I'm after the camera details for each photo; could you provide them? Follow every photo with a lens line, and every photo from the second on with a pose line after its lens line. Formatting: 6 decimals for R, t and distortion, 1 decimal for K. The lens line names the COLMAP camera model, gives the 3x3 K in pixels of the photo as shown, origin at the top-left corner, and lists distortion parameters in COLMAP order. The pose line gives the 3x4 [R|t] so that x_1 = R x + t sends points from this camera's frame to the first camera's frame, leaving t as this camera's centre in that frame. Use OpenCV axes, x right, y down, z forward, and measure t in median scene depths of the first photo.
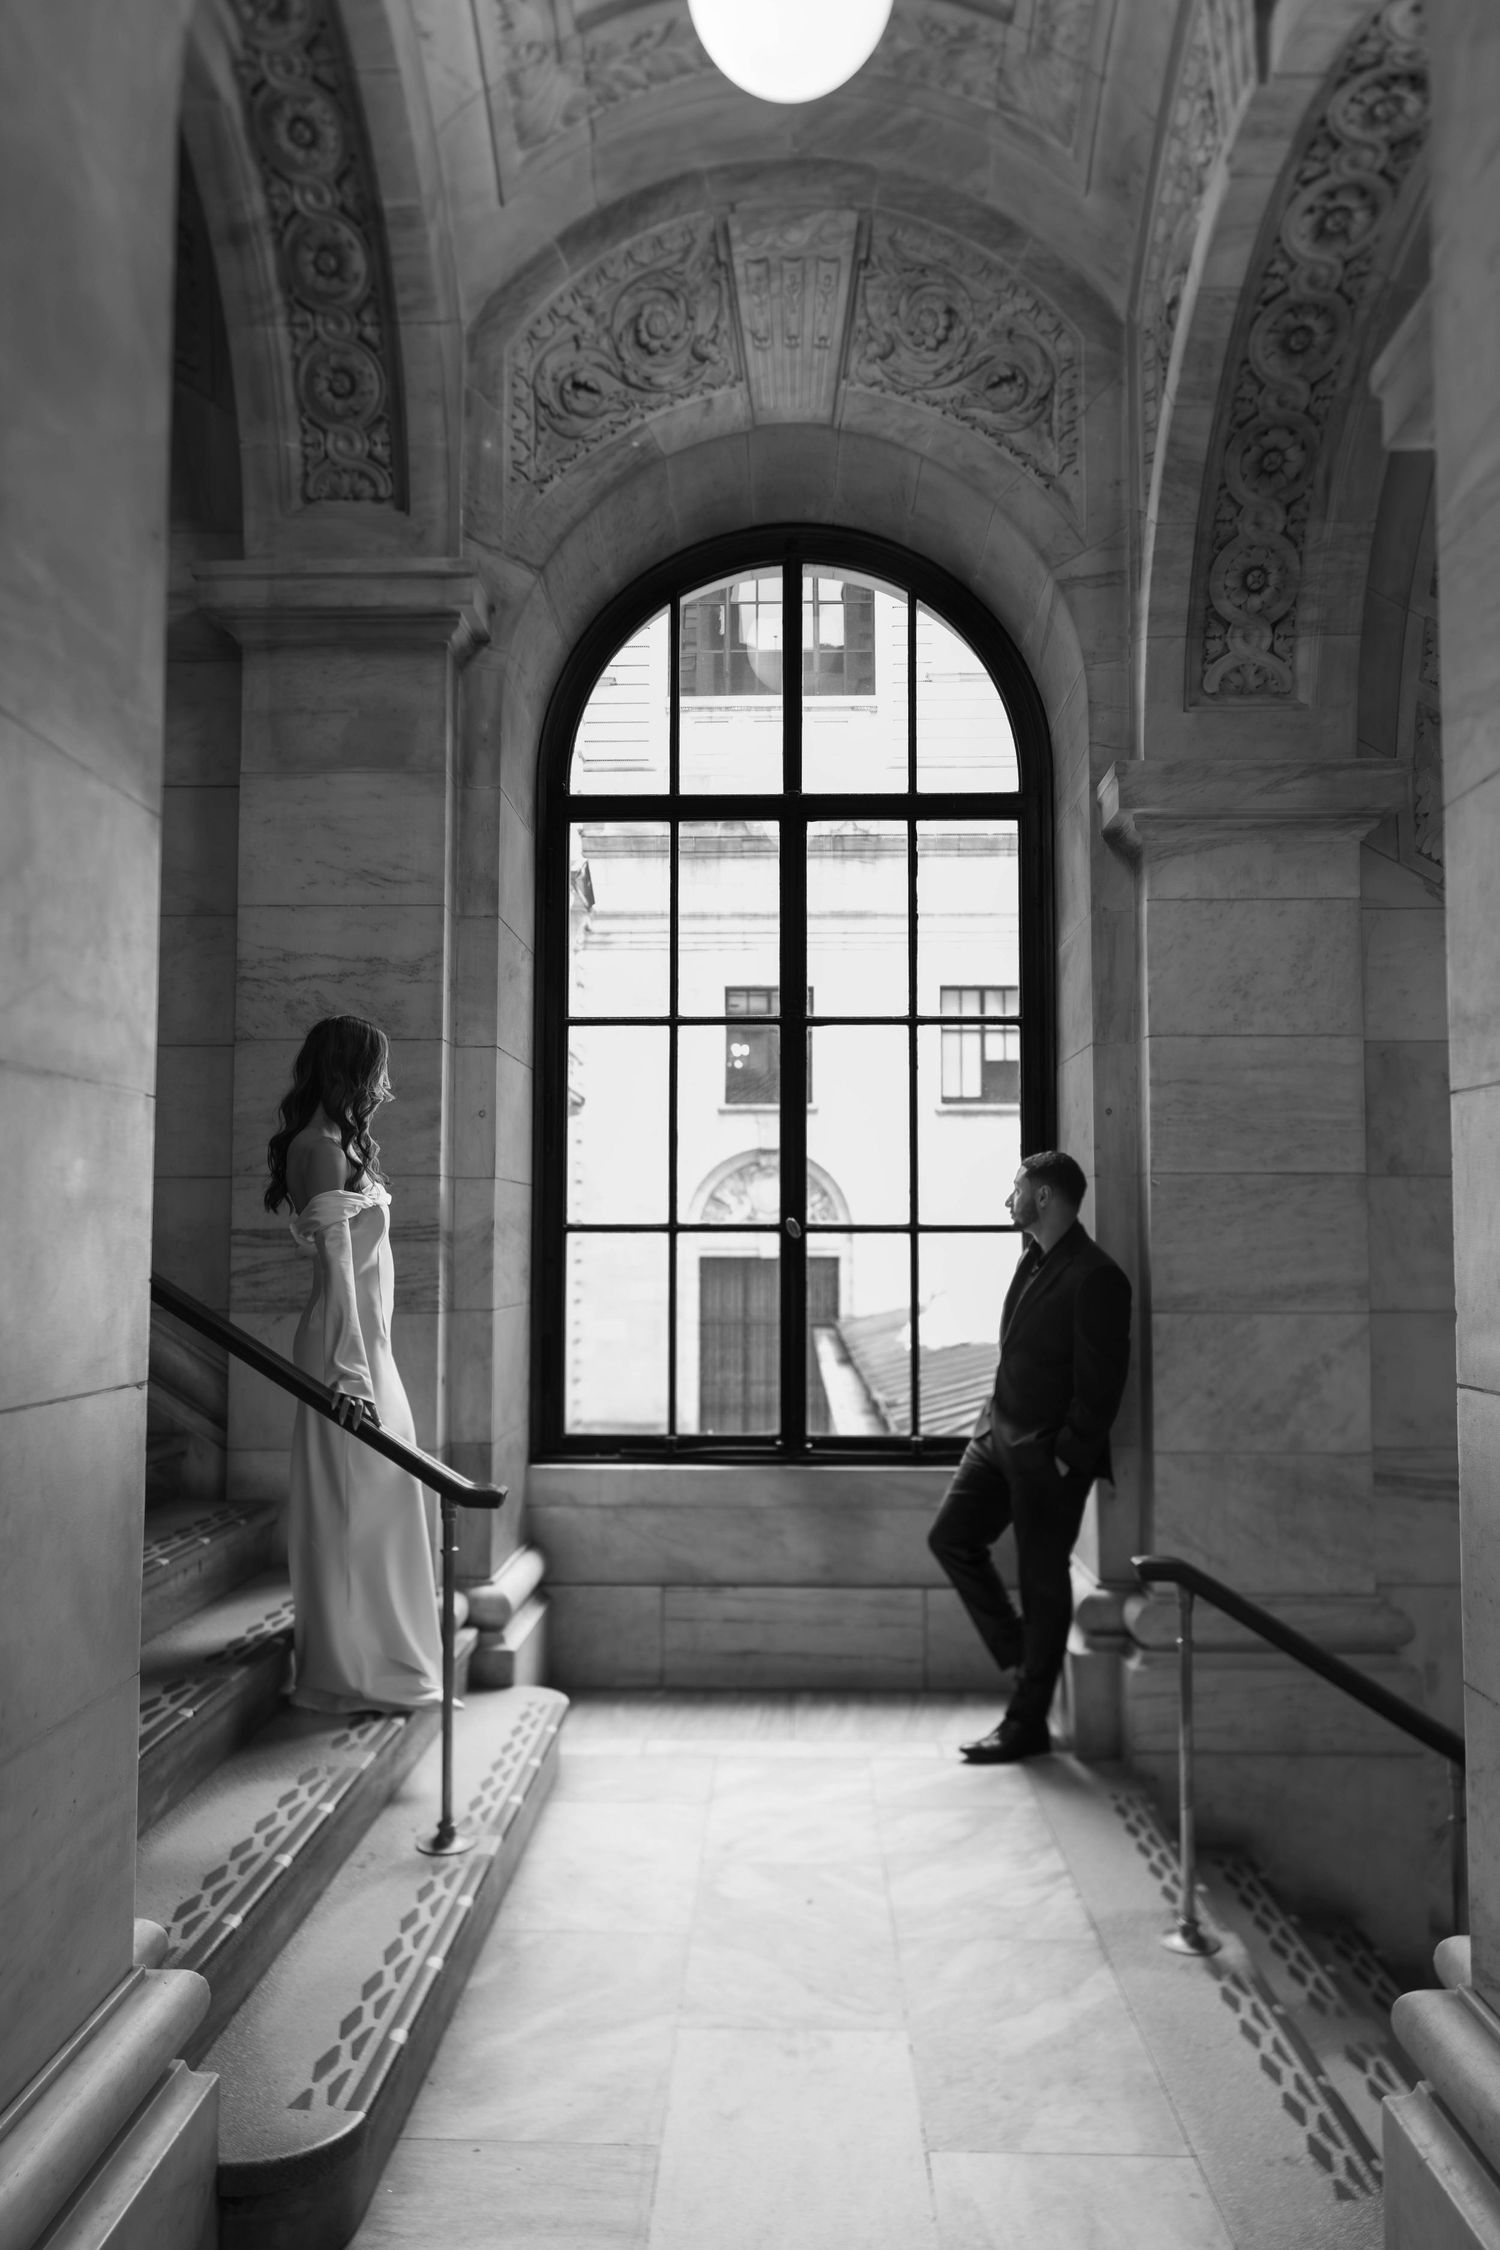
lens RADIAL K [[1555.2, 0, 749.6], [0, 1555.2, 1149.7], [0, 0, 1]] dist [0.001118, 0.001343]
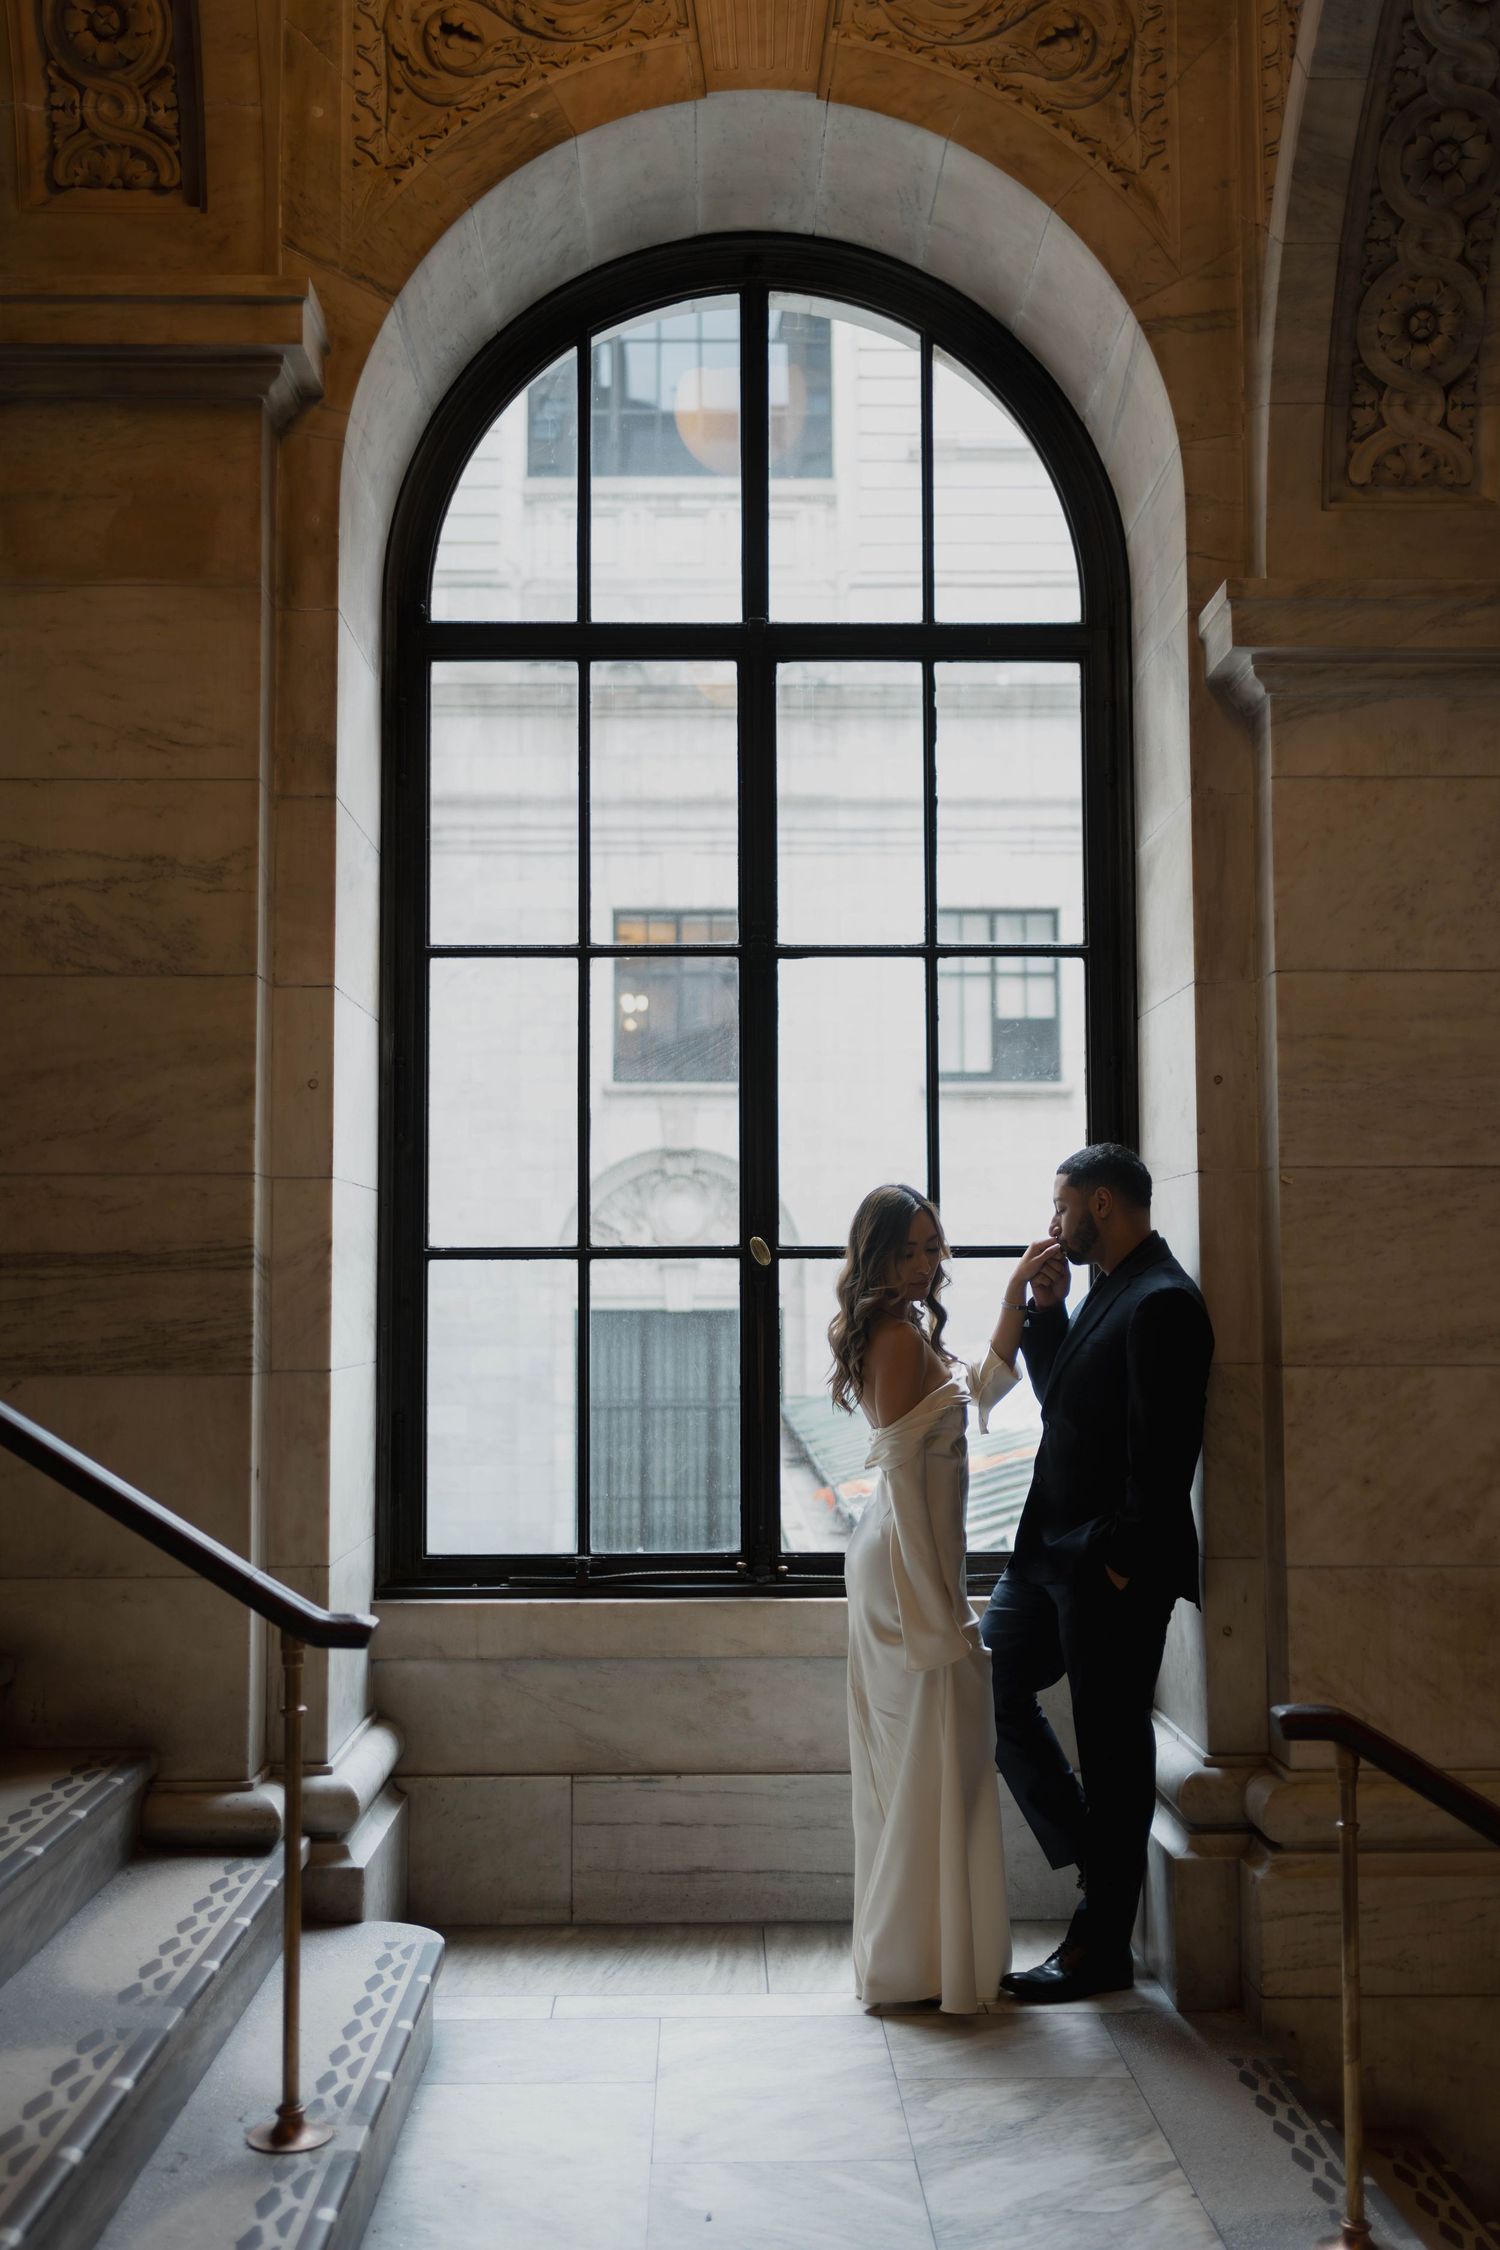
lens RADIAL K [[2319.7, 0, 750.0], [0, 2319.7, 1125.0], [0, 0, 1]] dist [0.000860, 0.007662]
pose [[0.998864, -0.002046, 0.047601, -0.028863], [0.002632, 0.999922, -0.012243, 0.008073], [-0.047572, 0.012354, 0.998791, -0.030039]]
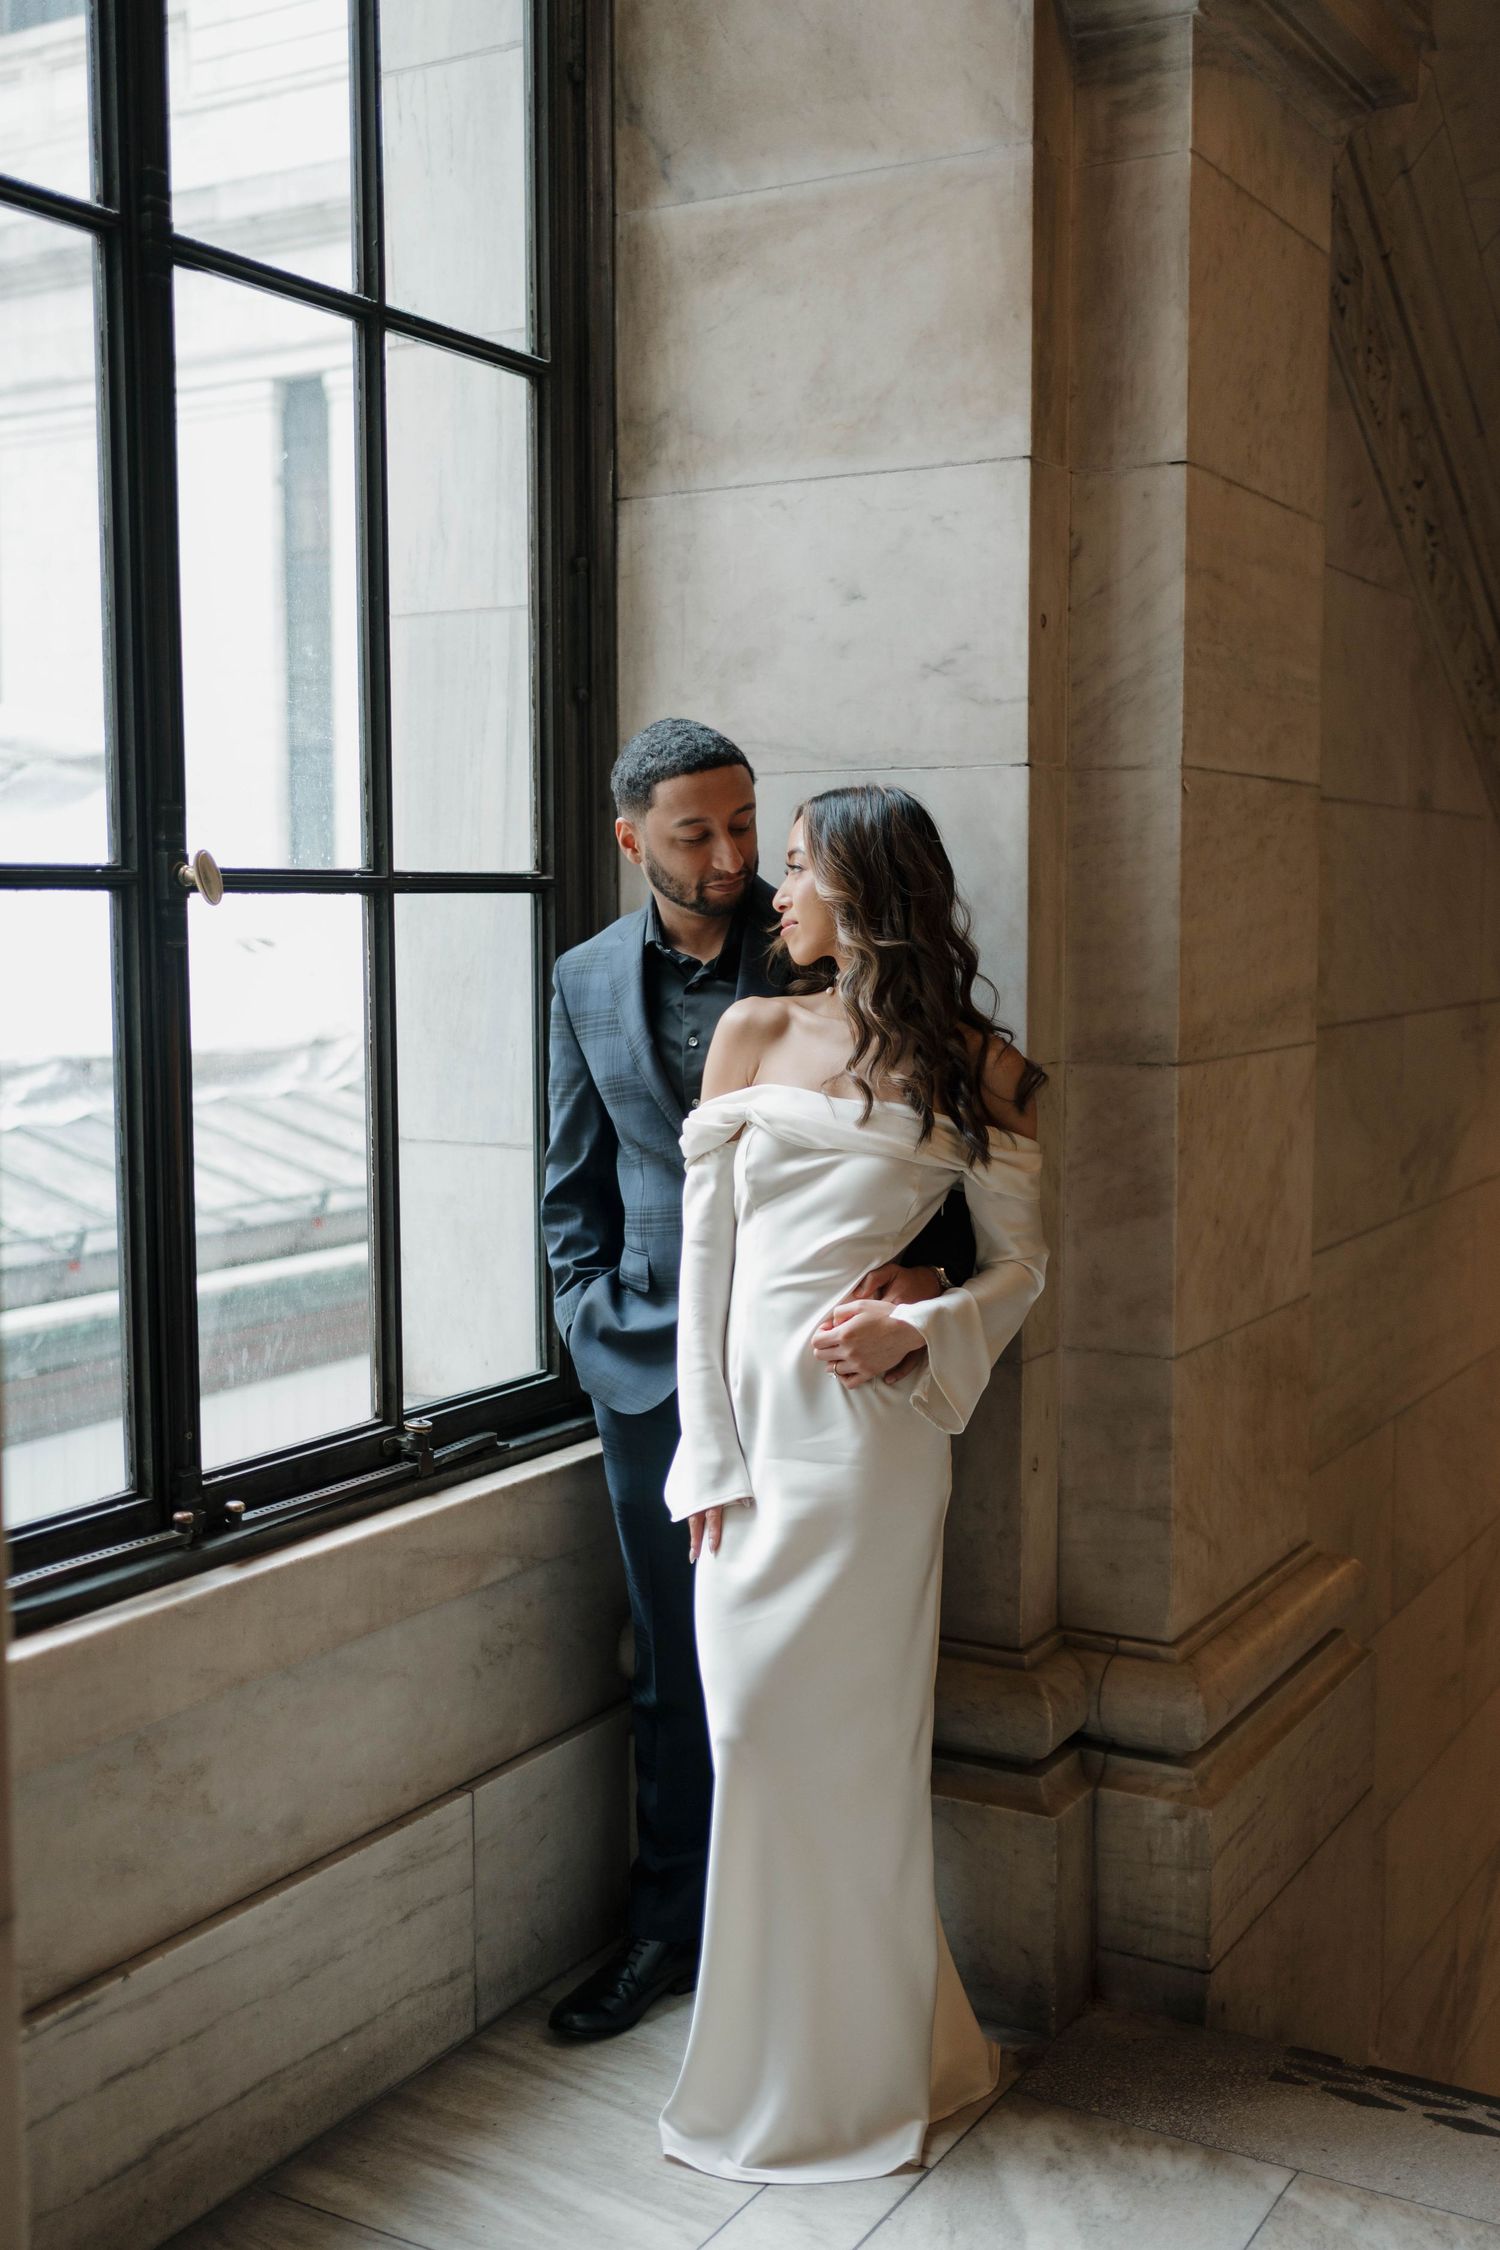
lens RADIAL K [[2420.6, 0, 749.6], [0, 2420.6, 1092.7], [0, 0, 1]] dist [0.007939, 0.000315]
pose [[0.479664, -0.074776, 0.874260, -0.431018], [-0.048695, 0.992558, 0.111610, 0.036825], [-0.876100, -0.096108, 0.472454, 0.748533]]
